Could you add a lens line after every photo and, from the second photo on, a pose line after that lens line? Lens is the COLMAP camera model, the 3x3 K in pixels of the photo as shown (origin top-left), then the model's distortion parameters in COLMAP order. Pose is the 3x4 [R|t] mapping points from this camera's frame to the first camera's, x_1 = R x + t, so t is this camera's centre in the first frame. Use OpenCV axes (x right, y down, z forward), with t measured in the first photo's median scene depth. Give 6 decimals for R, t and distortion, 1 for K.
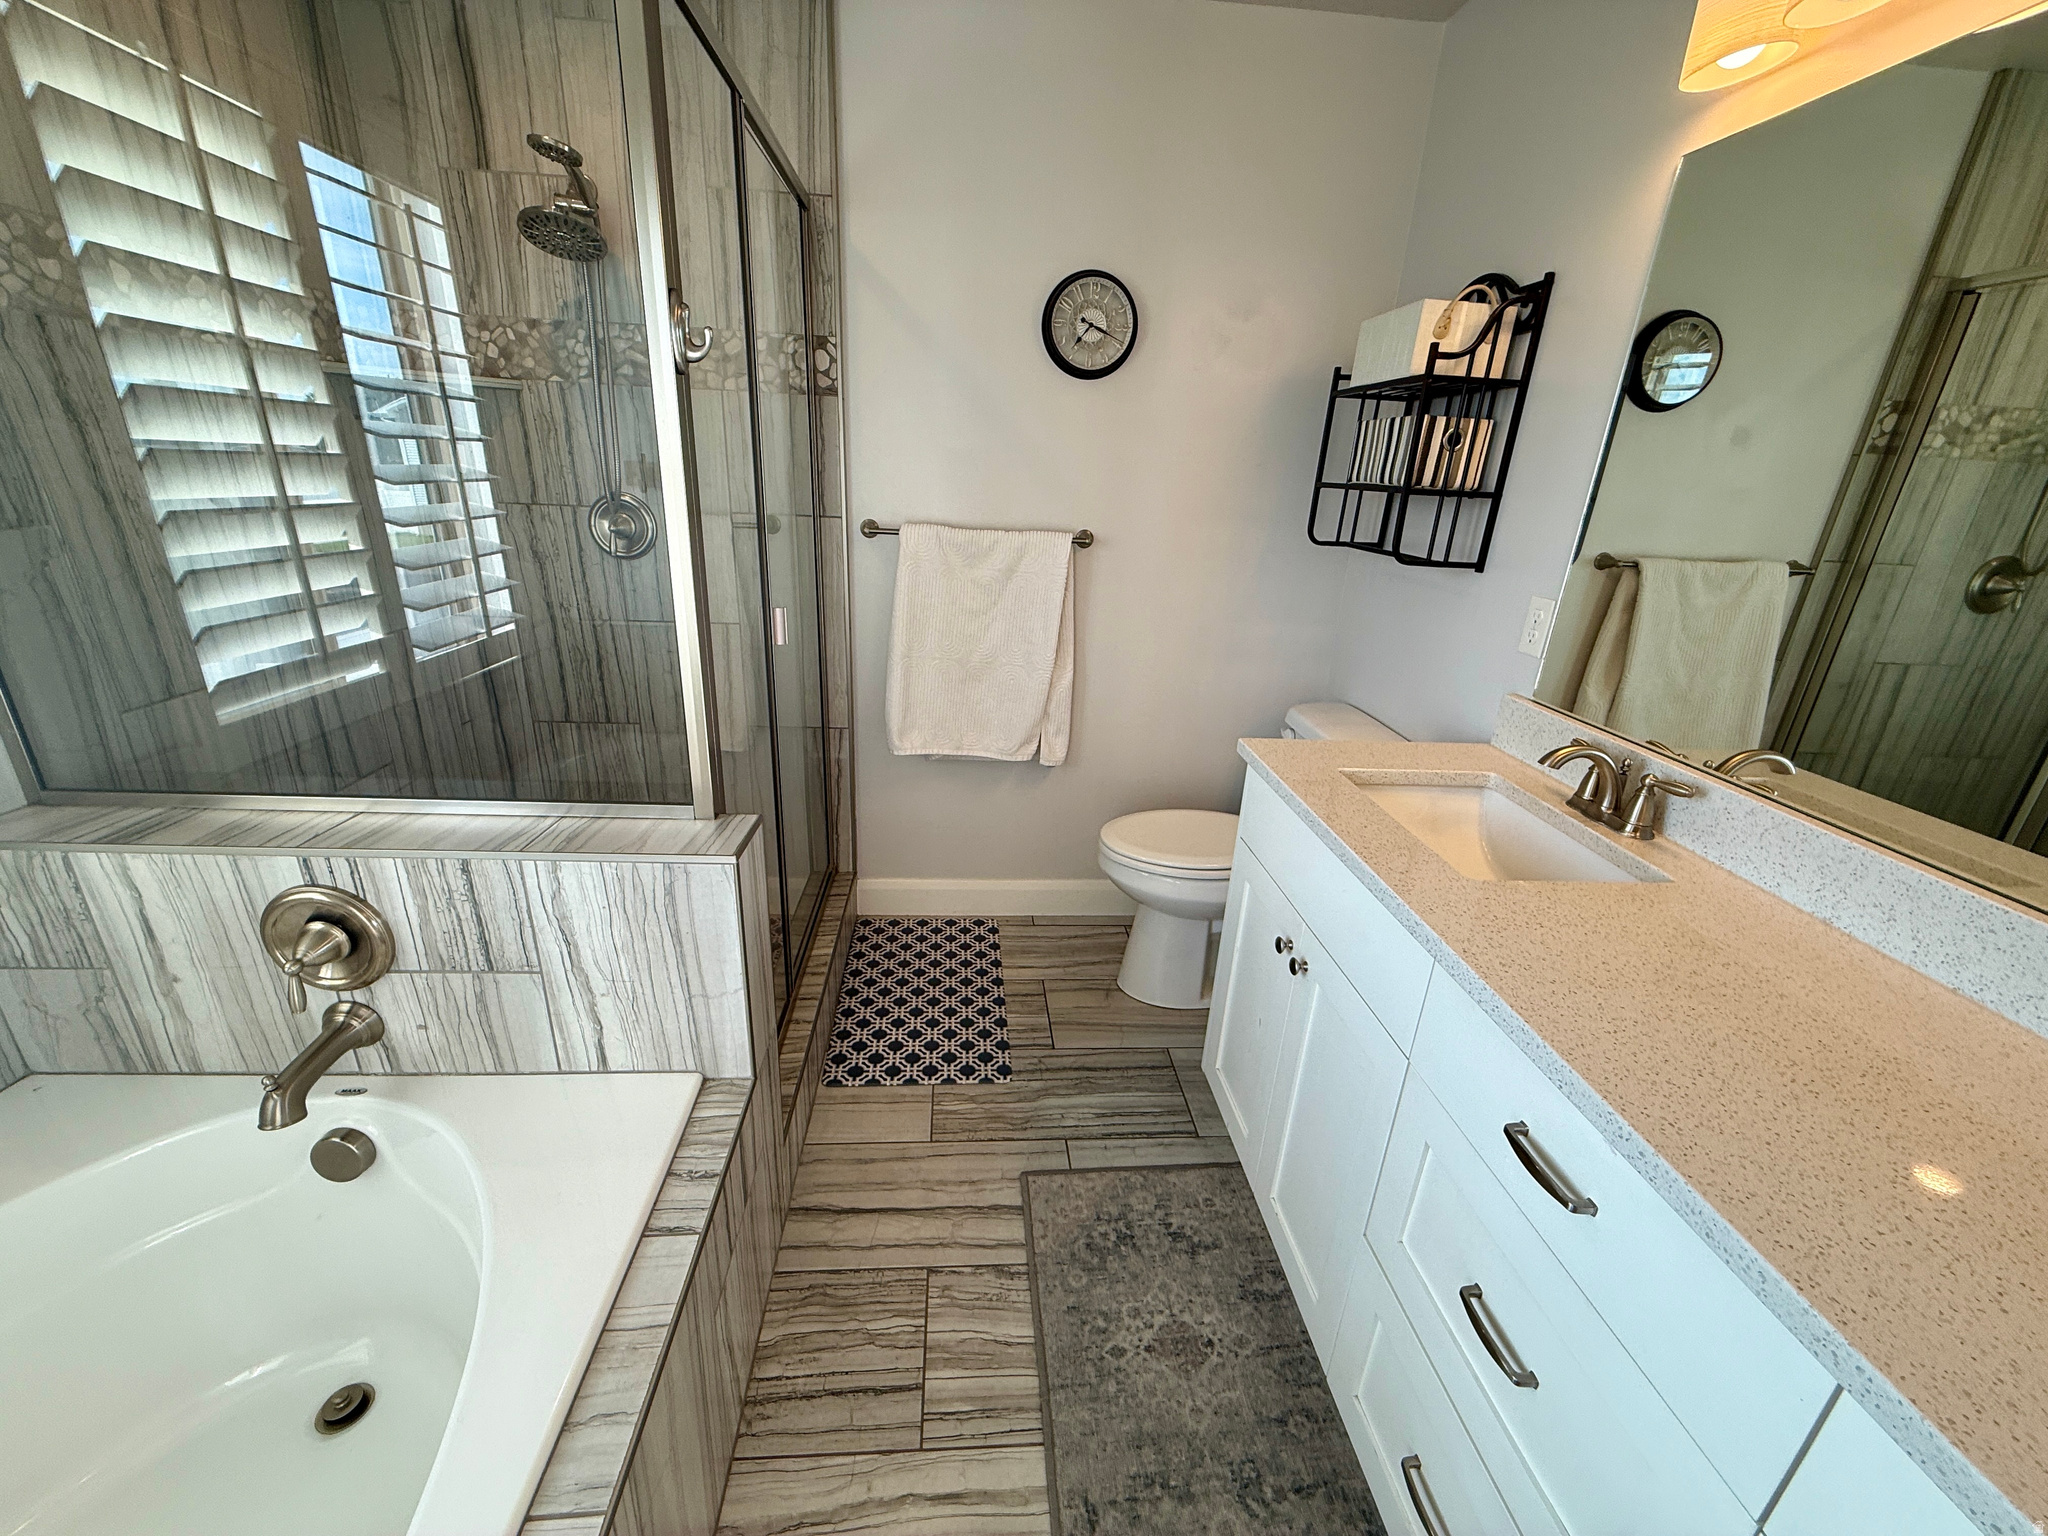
lens RADIAL K [[815.1, 0, 1019.3], [0, 815.1, 769.8], [0, 0, 1]] dist [-0.000054, -0.000291]
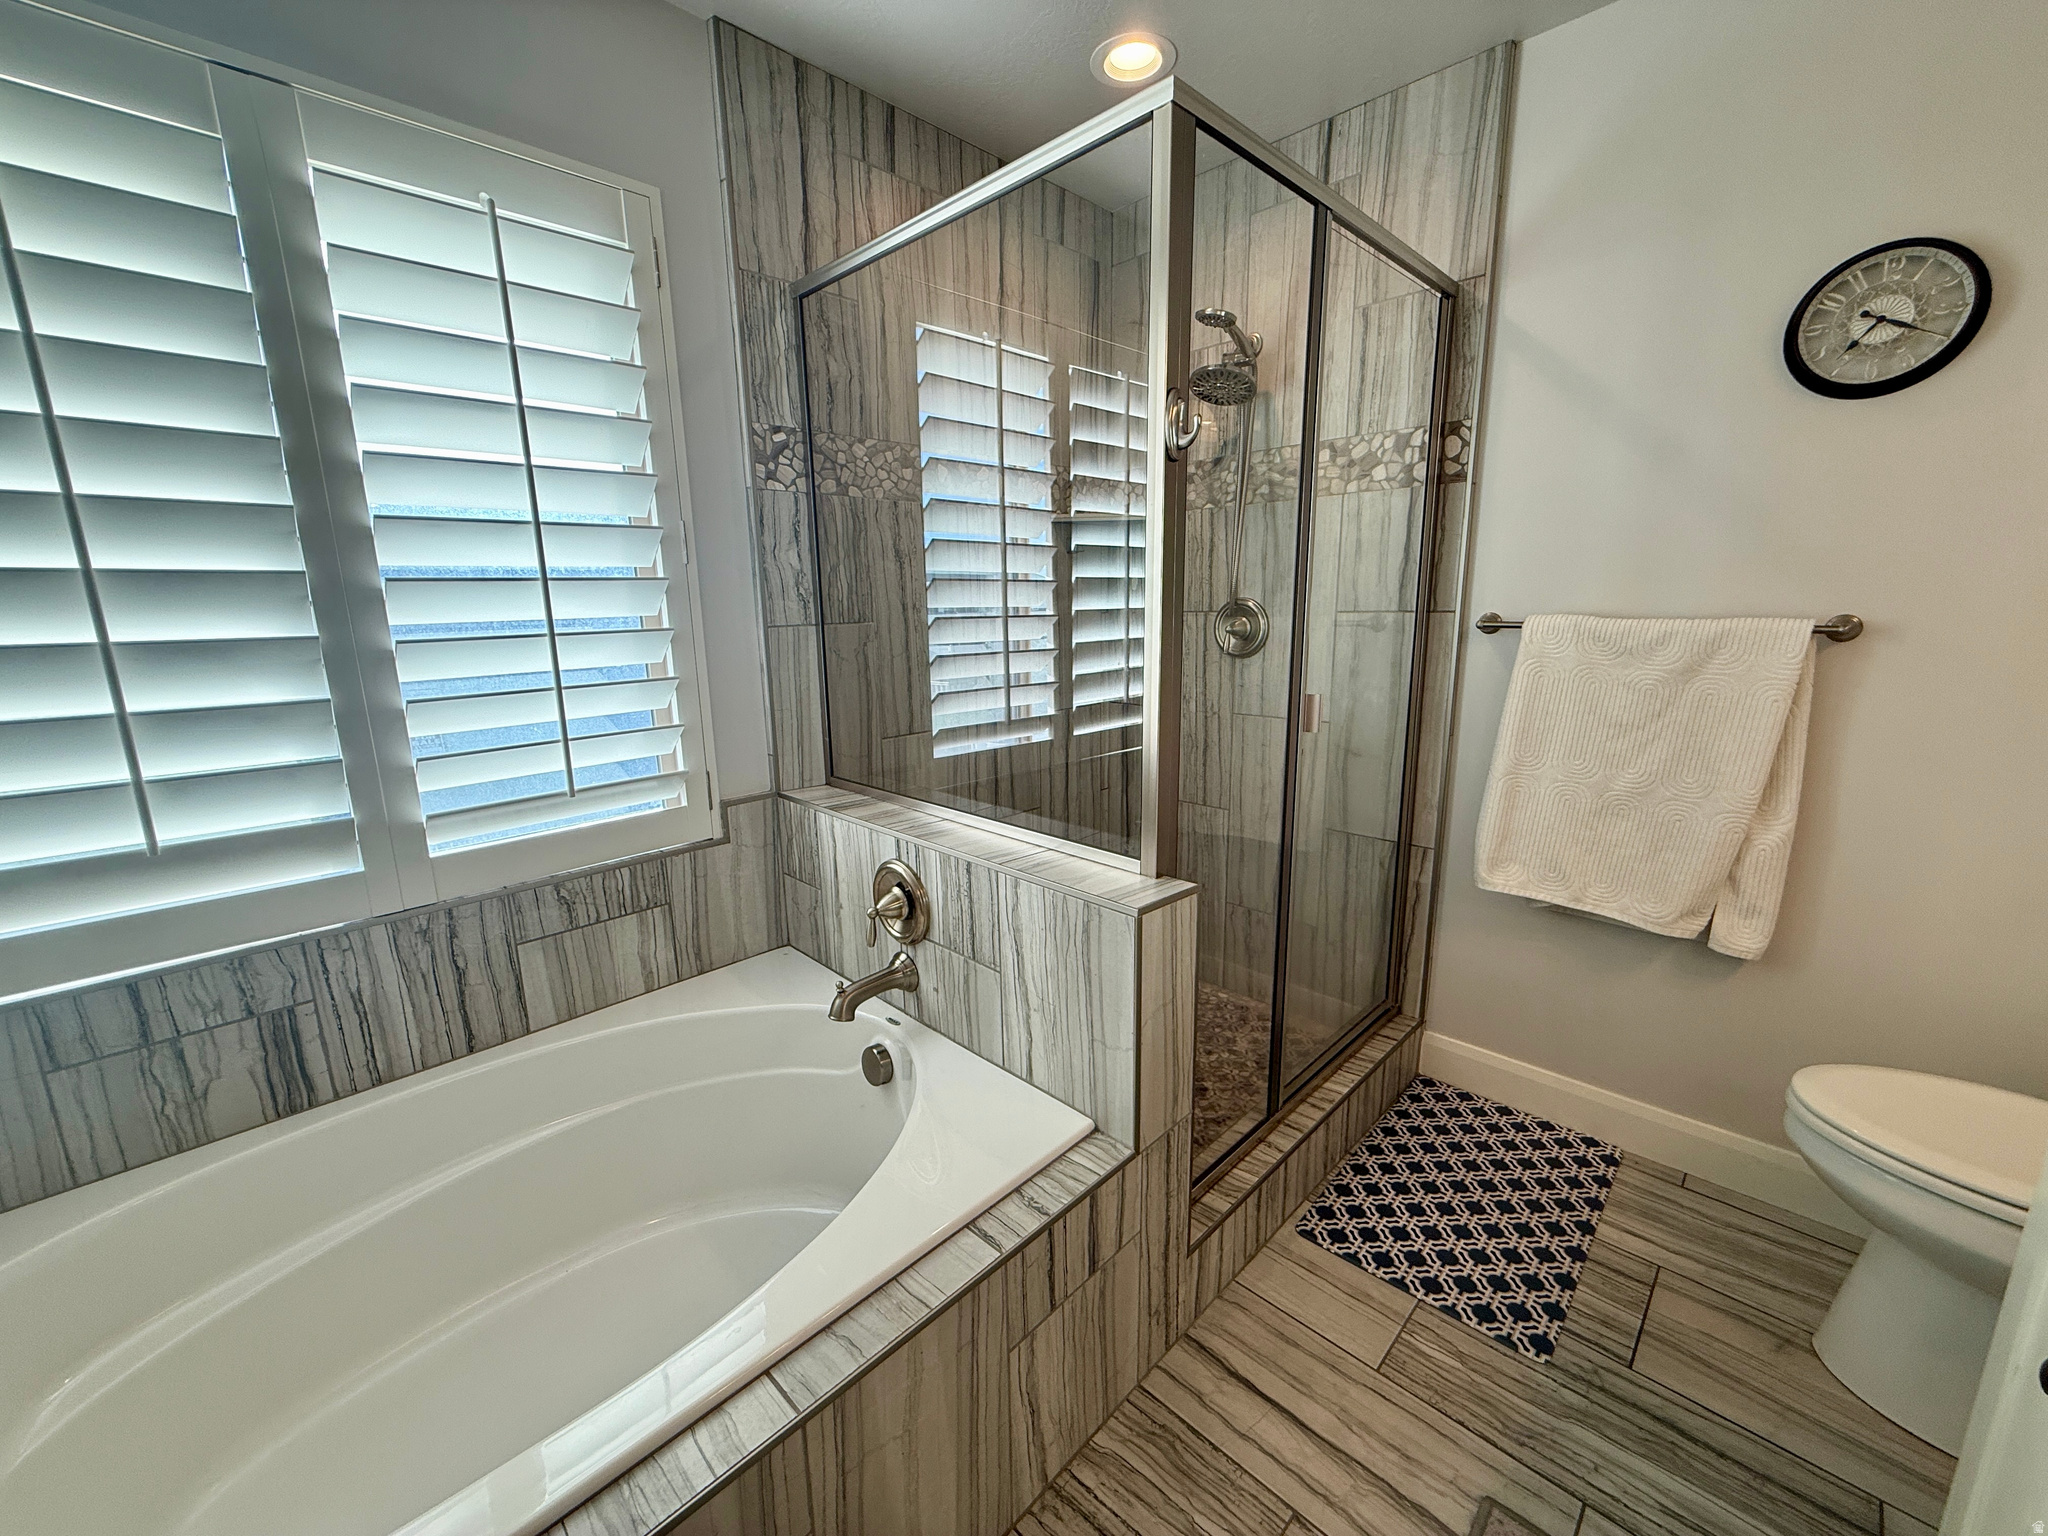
lens RADIAL K [[815.1, 0, 1021.0], [0, 815.1, 770.0], [0, 0, 1]] dist [-0.000054, -0.000291]
pose [[0.655418, 0.099435, -0.748693, 0.186353], [-0.216137, 0.974531, -0.059781, 0.018184], [0.723680, 0.201002, 0.660216, 0.123010]]
